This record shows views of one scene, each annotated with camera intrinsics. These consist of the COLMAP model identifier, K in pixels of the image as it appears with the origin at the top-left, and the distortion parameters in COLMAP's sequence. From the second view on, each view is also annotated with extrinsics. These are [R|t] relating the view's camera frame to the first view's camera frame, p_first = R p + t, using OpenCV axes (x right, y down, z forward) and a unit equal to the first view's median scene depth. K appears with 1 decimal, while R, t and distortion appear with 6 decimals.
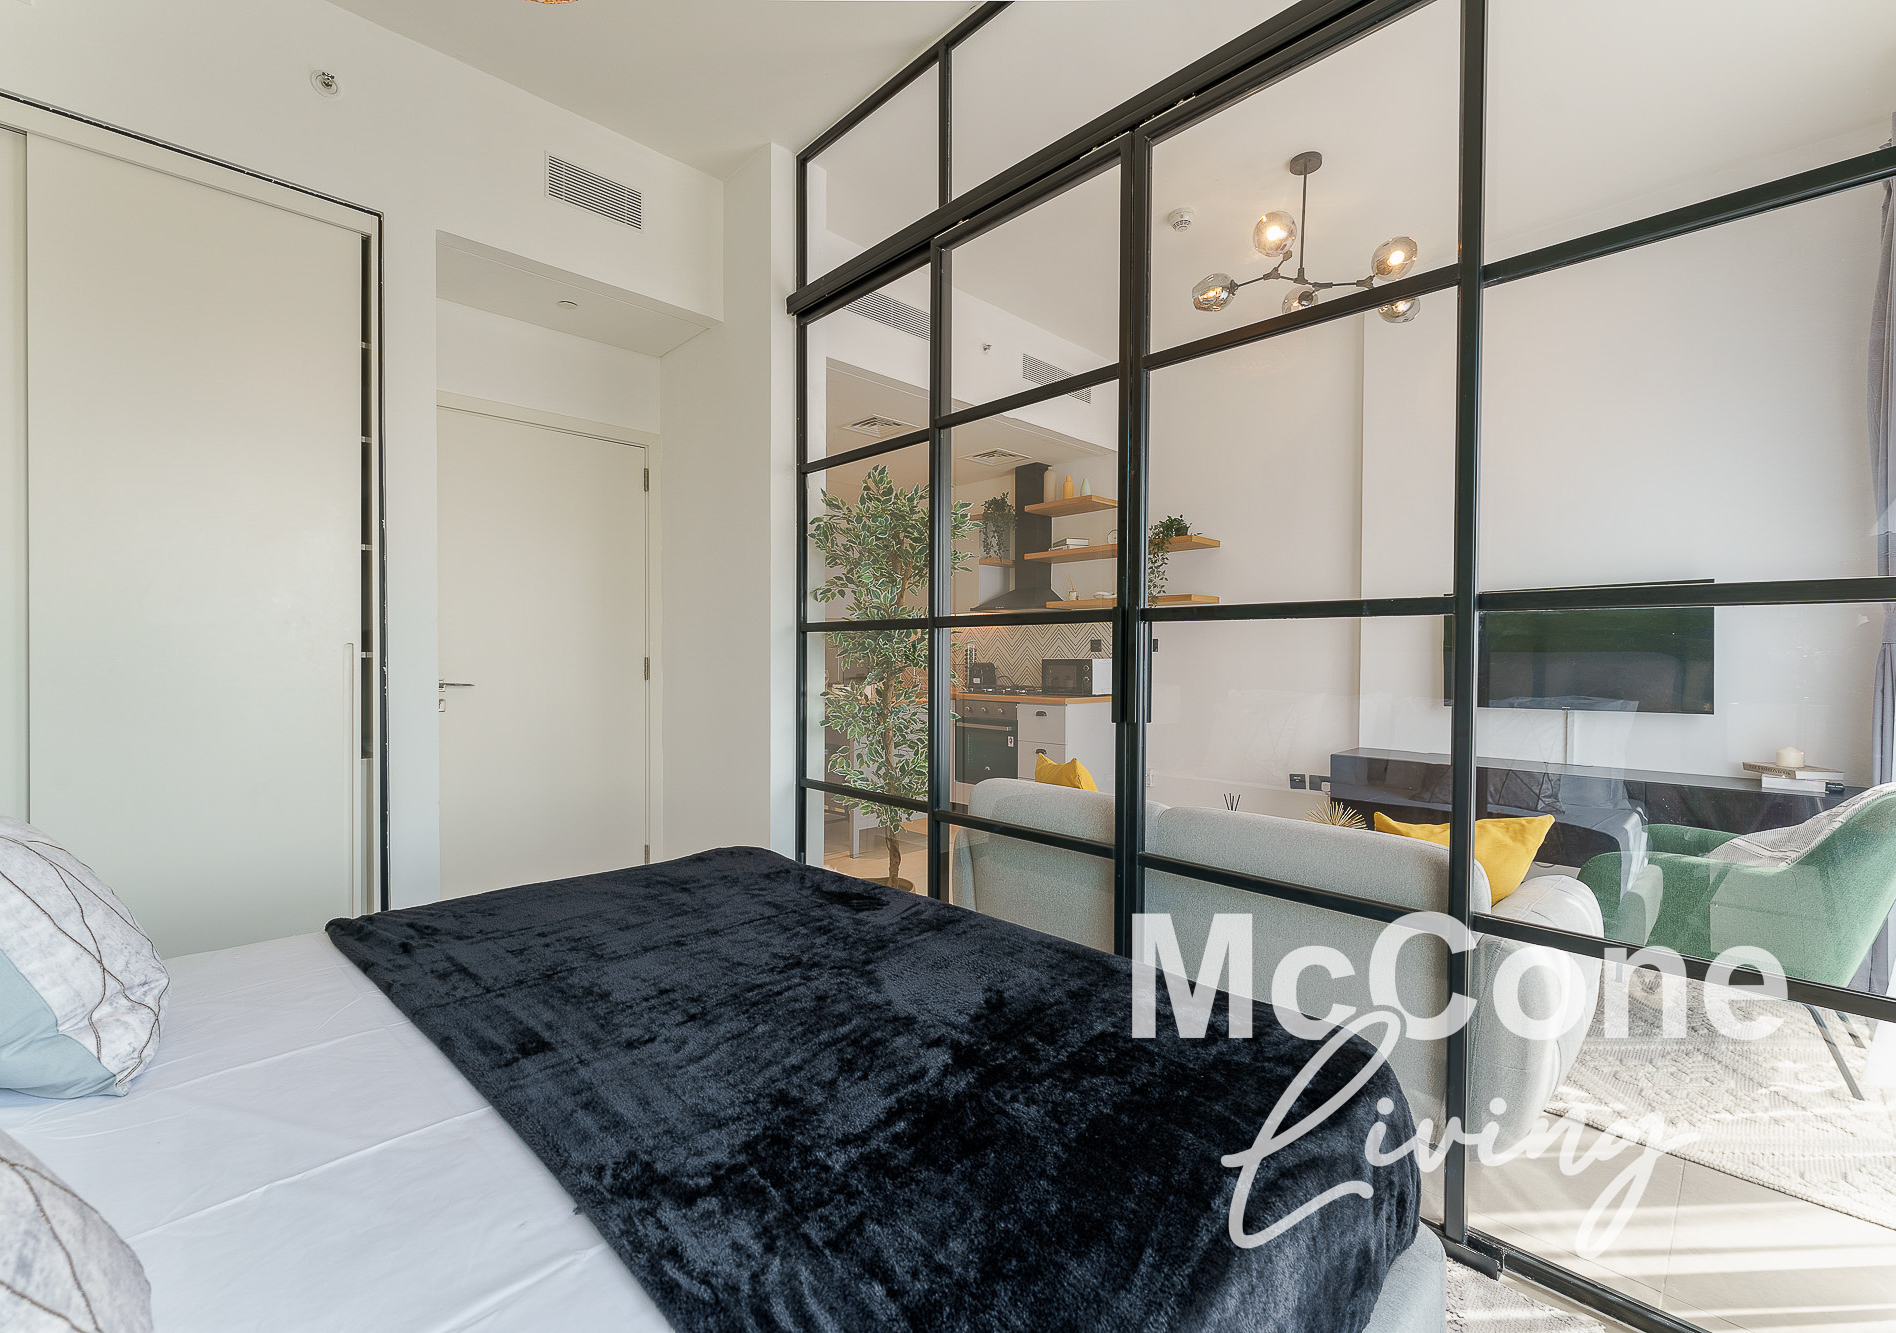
lens RADIAL K [[809.9, 0, 944.7], [0, 809.9, 660.9], [0, 0, 1]] dist [-0.003971, 0.002453]
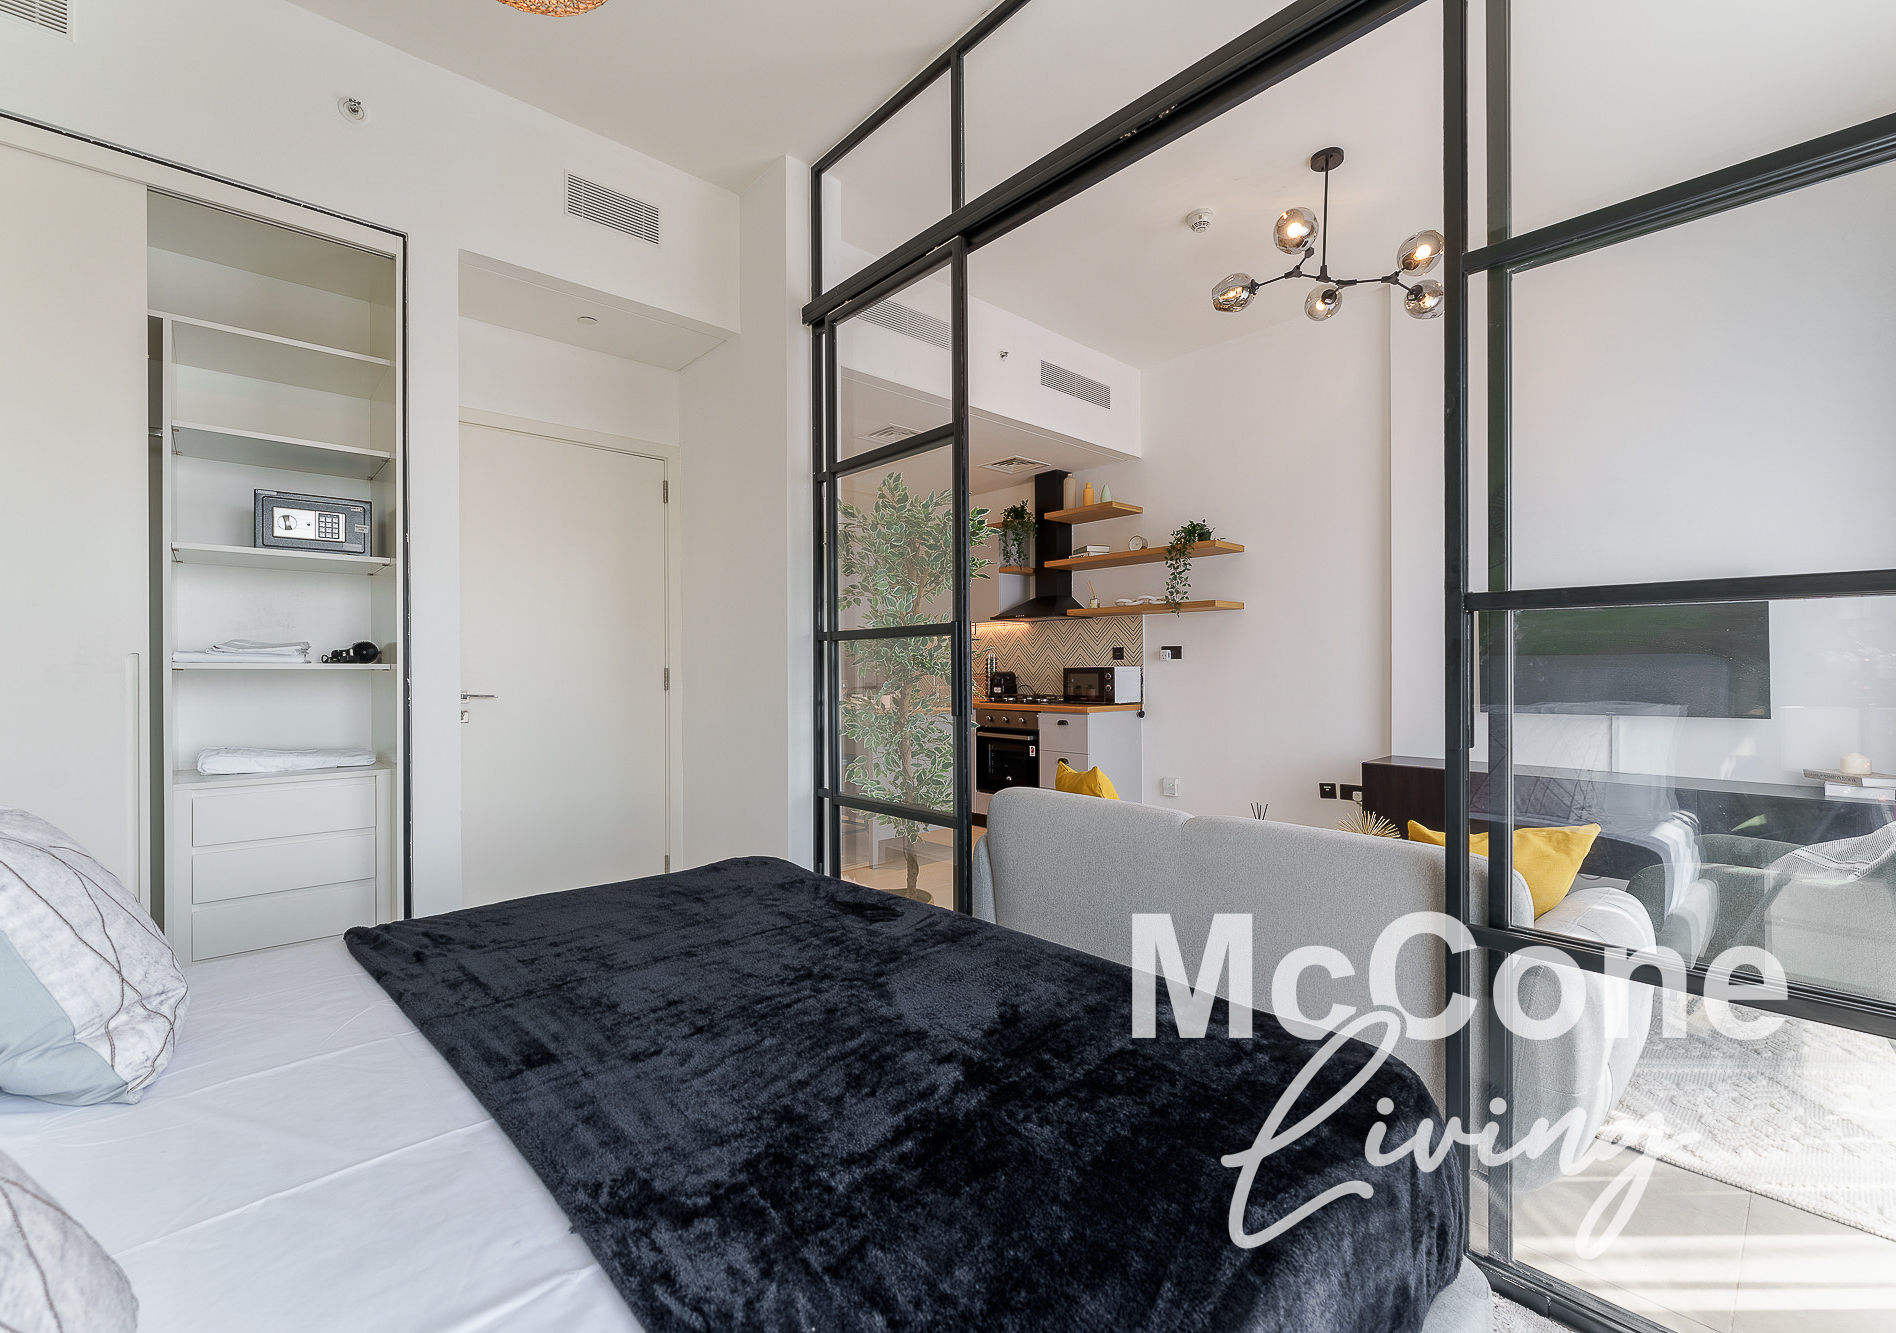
lens RADIAL K [[809.9, 0, 937.0], [0, 809.9, 662.4], [0, 0, 1]] dist [-0.003971, 0.002453]
pose [[0.999250, -0.008260, -0.037842, 0.014153], [0.007809, 0.999897, -0.012037, 0.008129], [0.037938, 0.011732, 0.999211, 0.022378]]
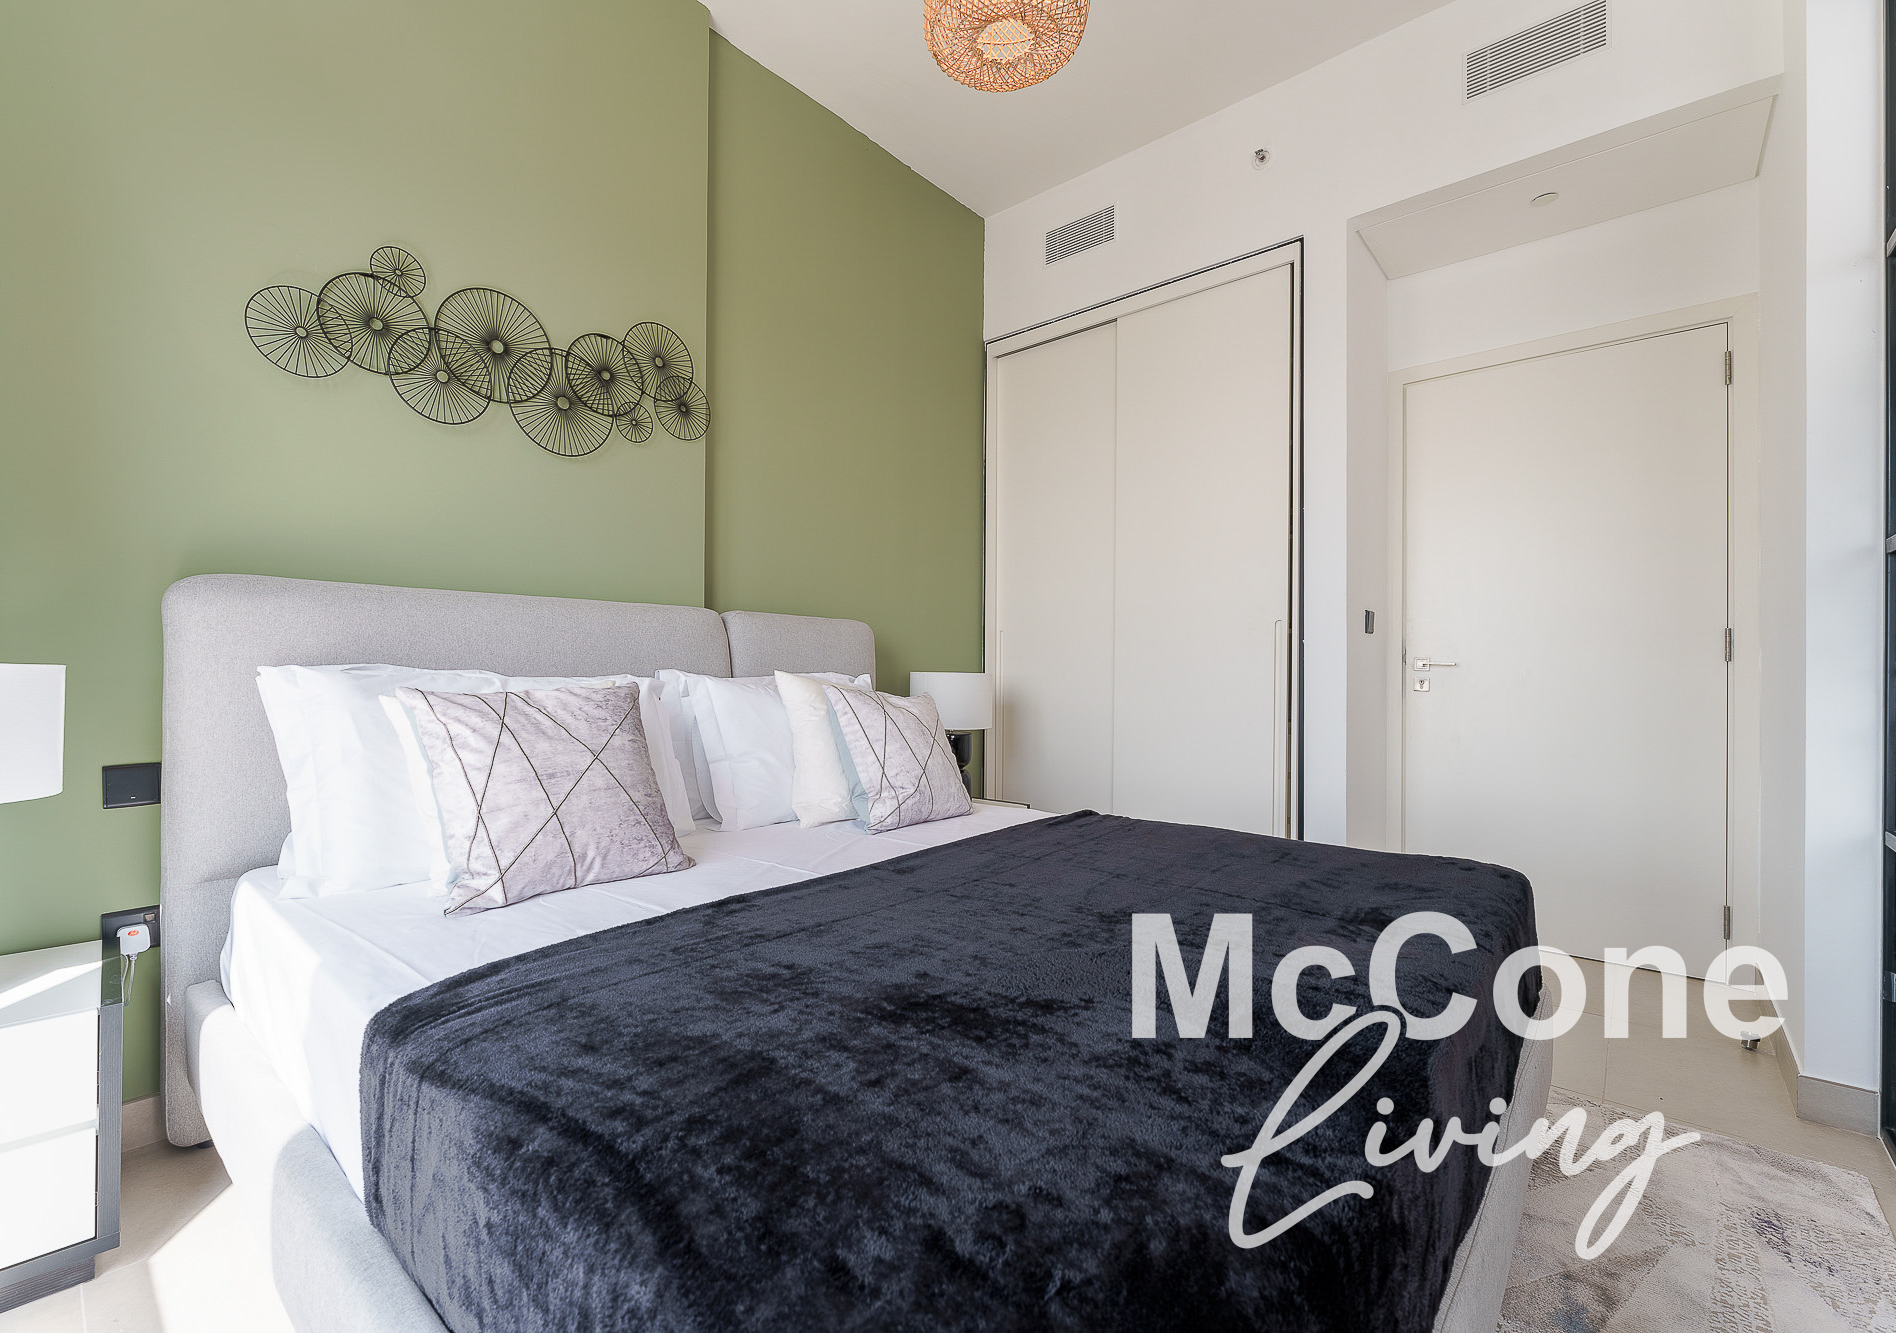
lens RADIAL K [[809.9, 0, 936.9], [0, 809.9, 673.0], [0, 0, 1]] dist [-0.003971, 0.002453]
pose [[0.069217, -0.004893, -0.997590, 0.703525], [-0.012520, 0.999905, -0.005773, 0.120702], [0.997523, 0.012890, 0.069149, 0.767591]]
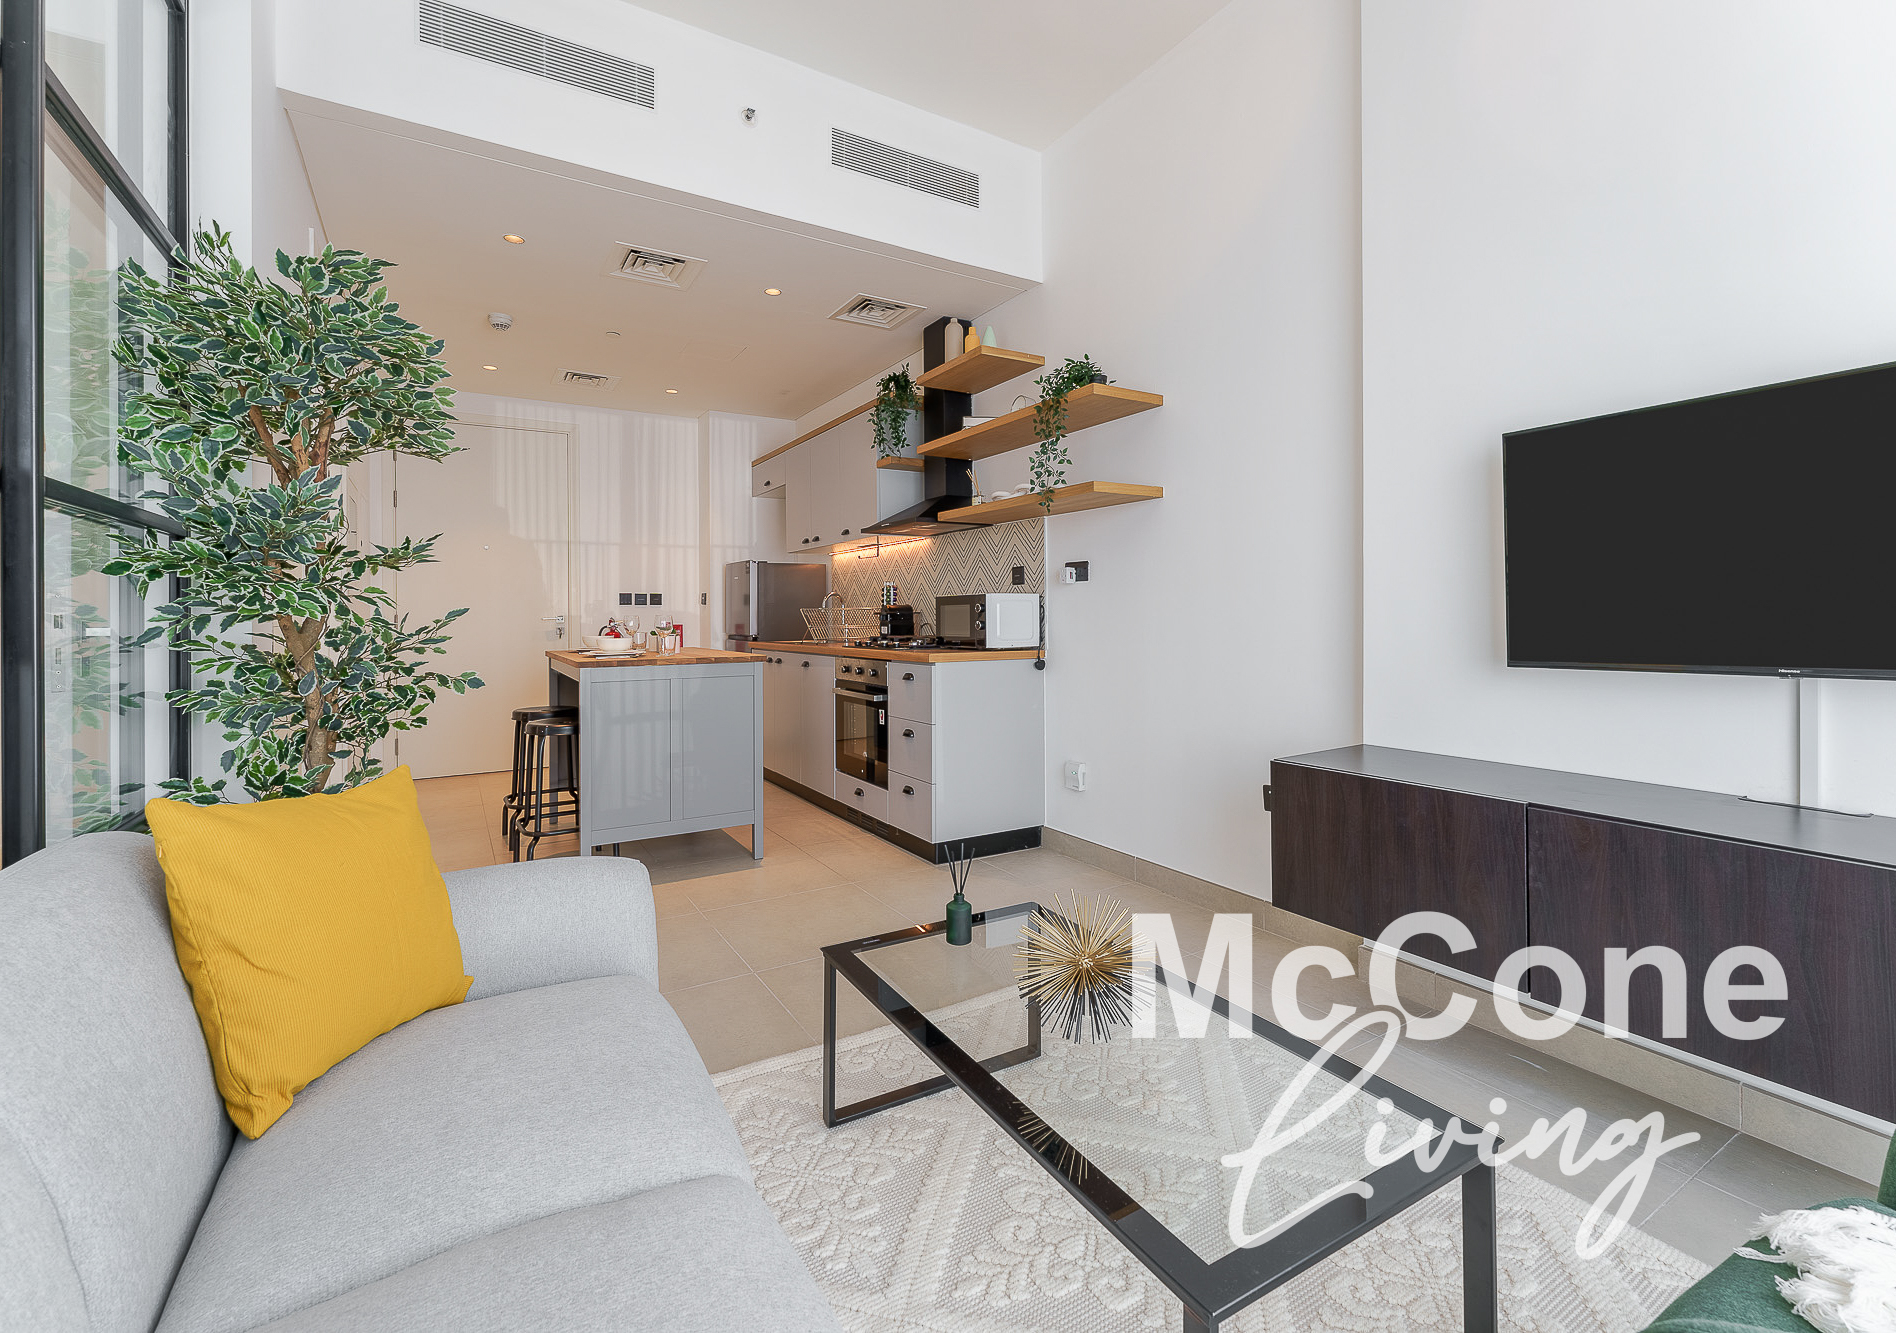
lens RADIAL K [[809.9, 0, 973.9], [0, 809.9, 613.6], [0, 0, 1]] dist [-0.003971, 0.002453]
pose [[0.973113, -0.013582, -0.229928, 1.173958], [0.012065, 0.999895, -0.008004, 0.068358], [0.230012, 0.005015, 0.973175, 1.292139]]
